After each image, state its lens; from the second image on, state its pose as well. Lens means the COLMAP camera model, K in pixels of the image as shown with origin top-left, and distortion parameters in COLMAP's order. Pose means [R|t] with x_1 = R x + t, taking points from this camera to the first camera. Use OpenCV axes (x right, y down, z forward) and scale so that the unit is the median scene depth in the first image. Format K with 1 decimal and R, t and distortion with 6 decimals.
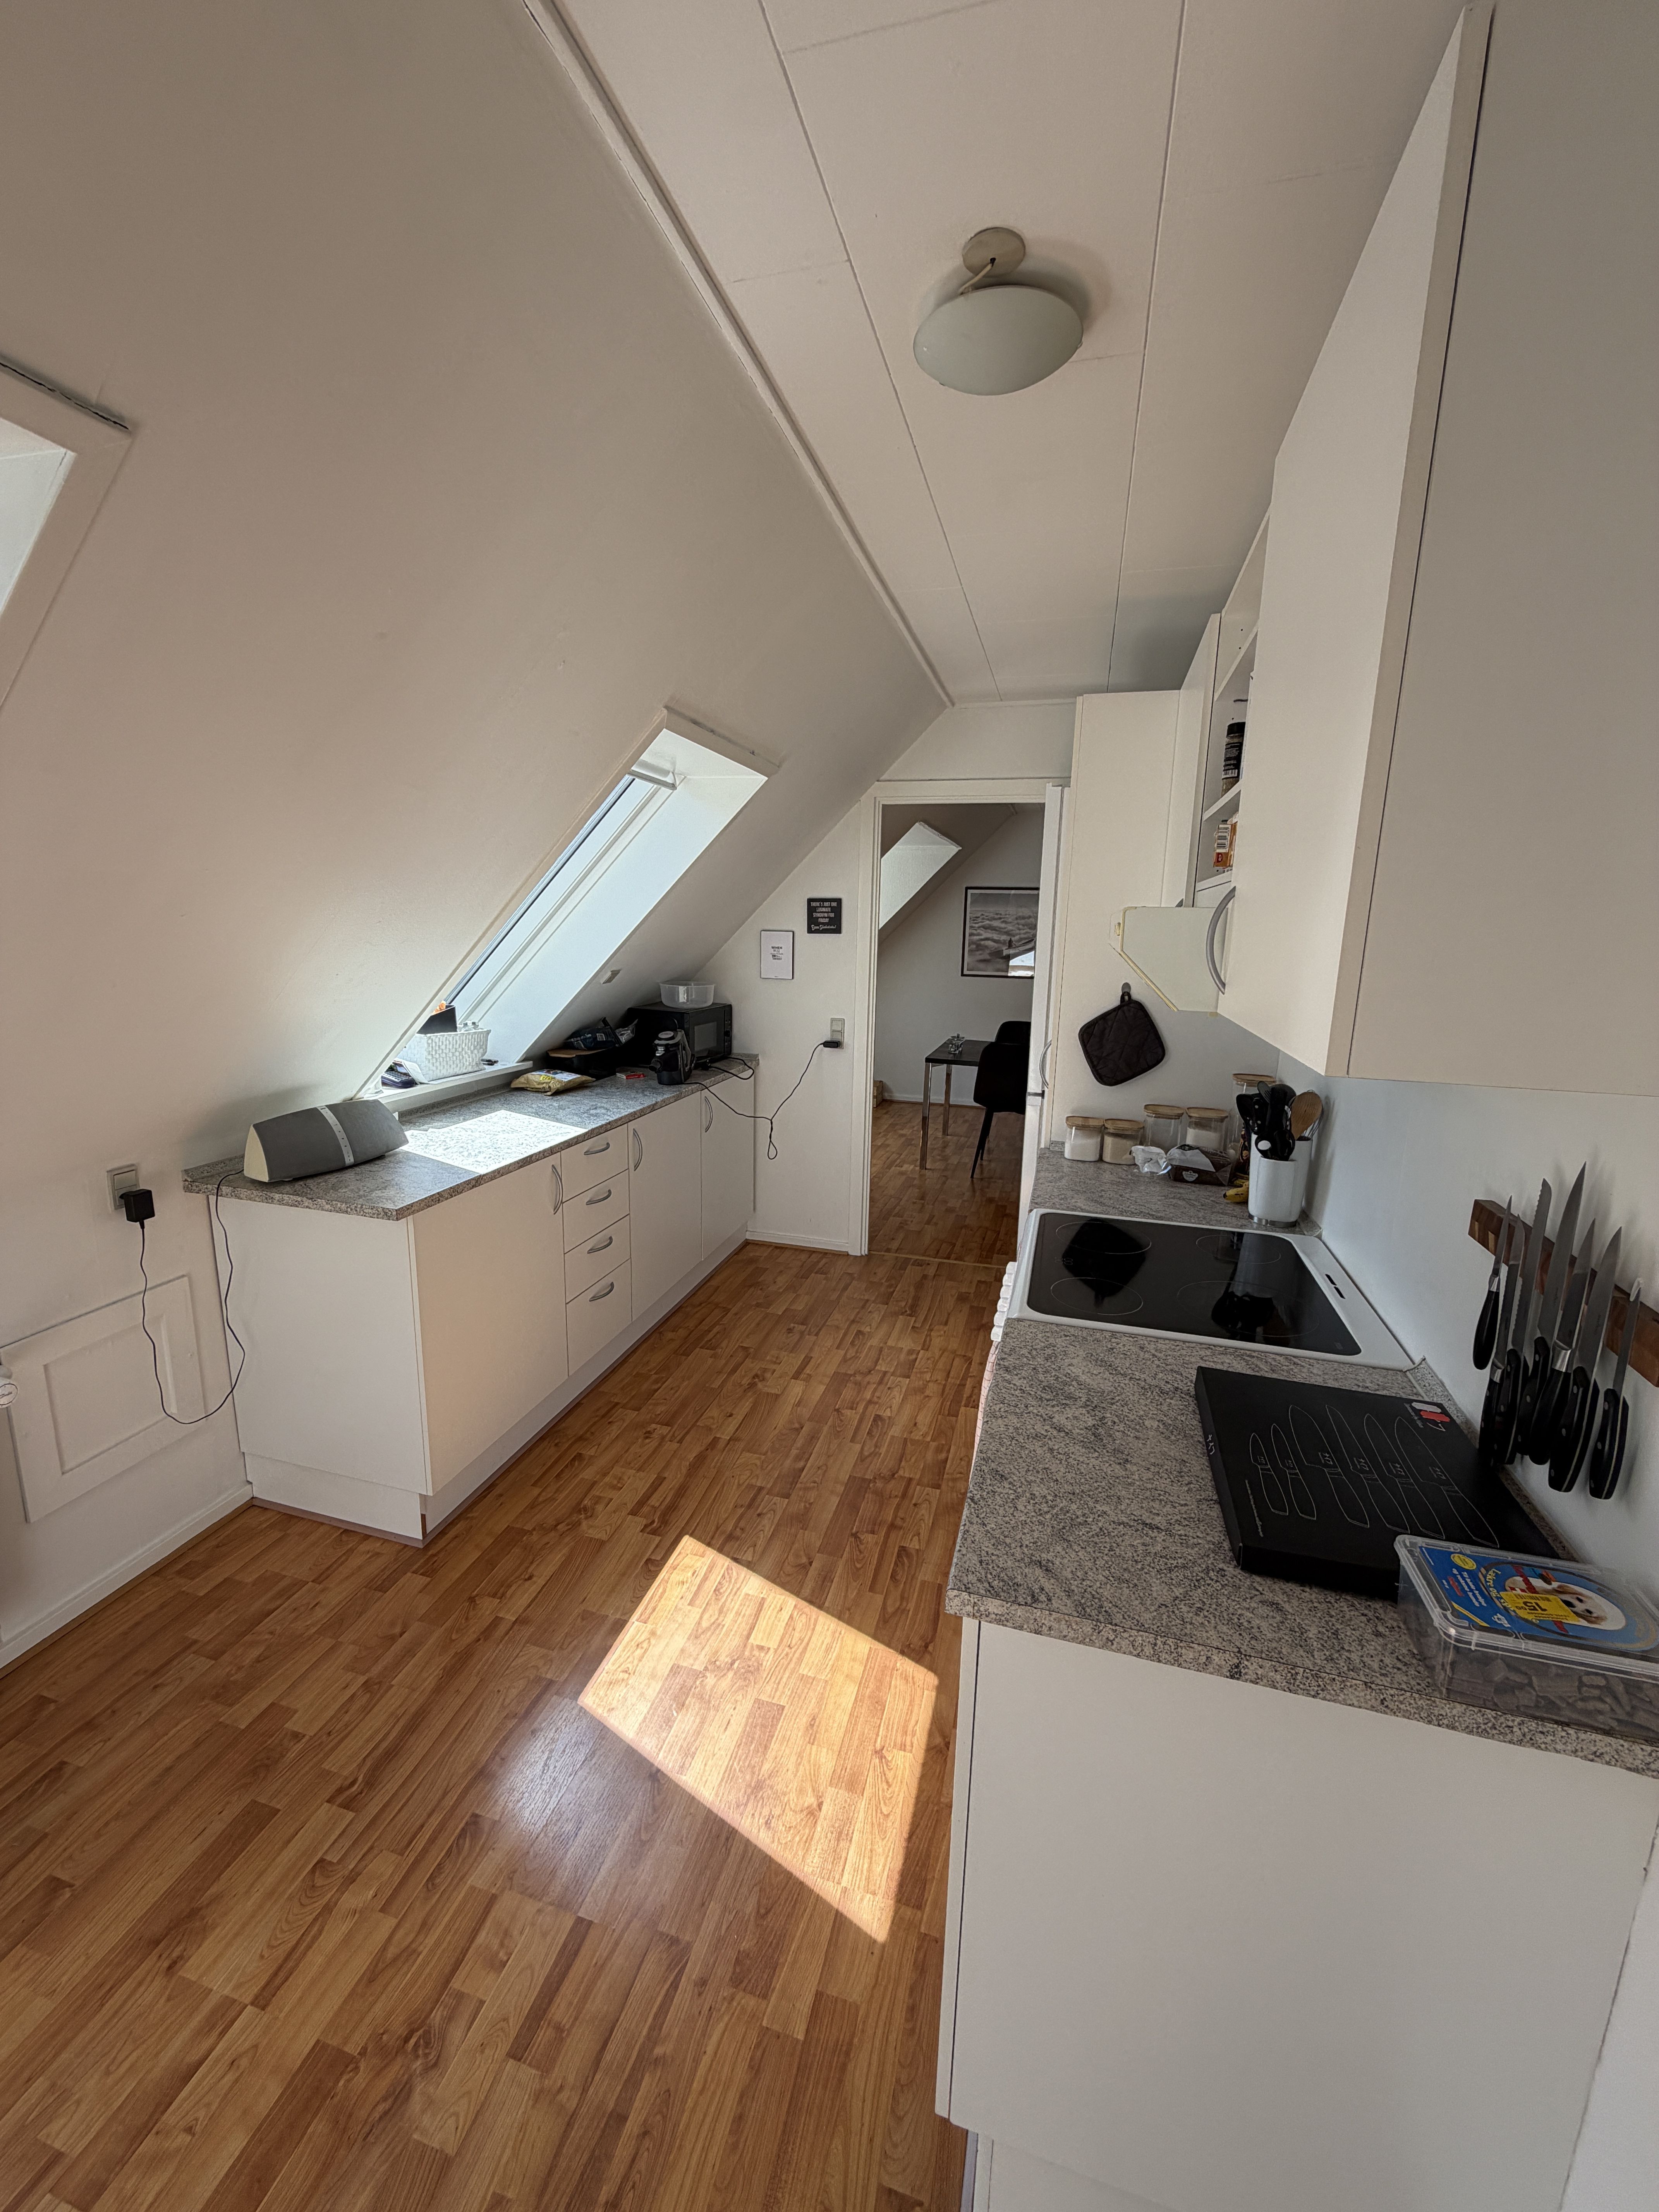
lens RADIAL K [[881.4, 0, 827.8], [0, 881.4, 1099.8], [0, 0, 1]] dist [0.001432, 0.000098]
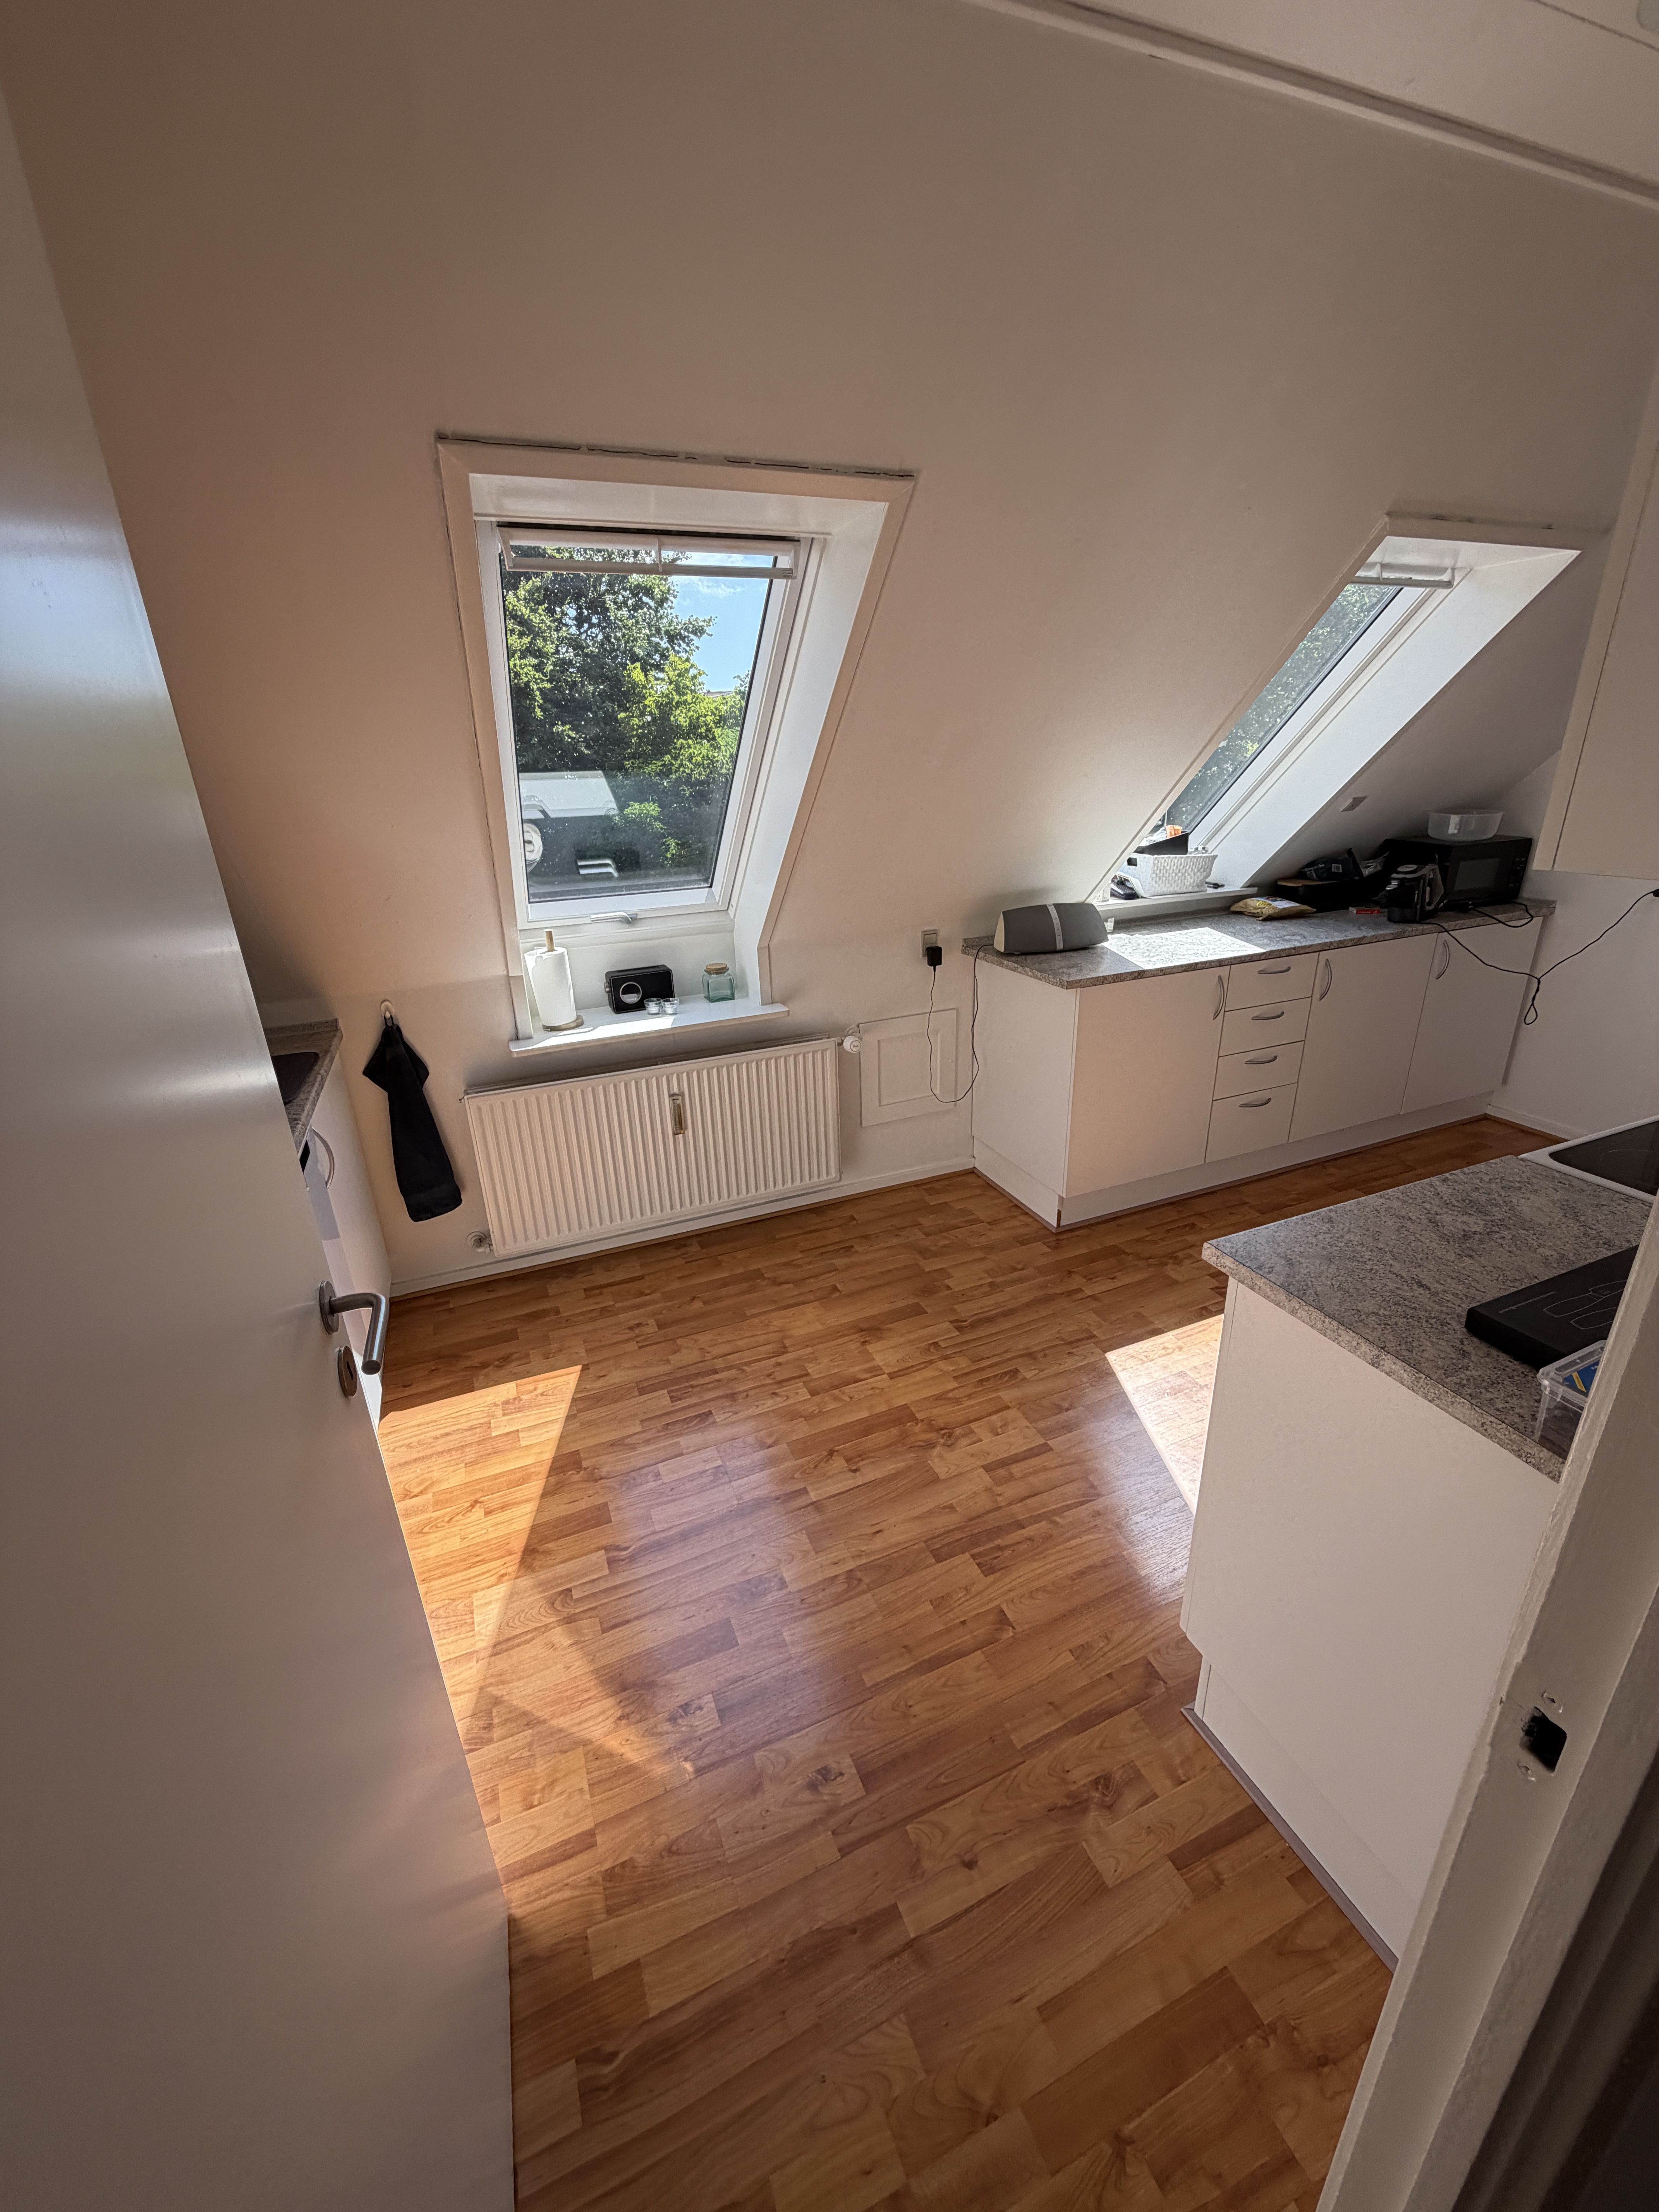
lens RADIAL K [[881.4, 0, 827.8], [0, 881.4, 1099.8], [0, 0, 1]] dist [0.001432, 0.000098]
pose [[0.621223, 0.239853, -0.746025, 0.305495], [-0.106073, 0.968982, 0.223208, 0.033612], [0.776422, -0.059529, 0.627396, -0.136712]]
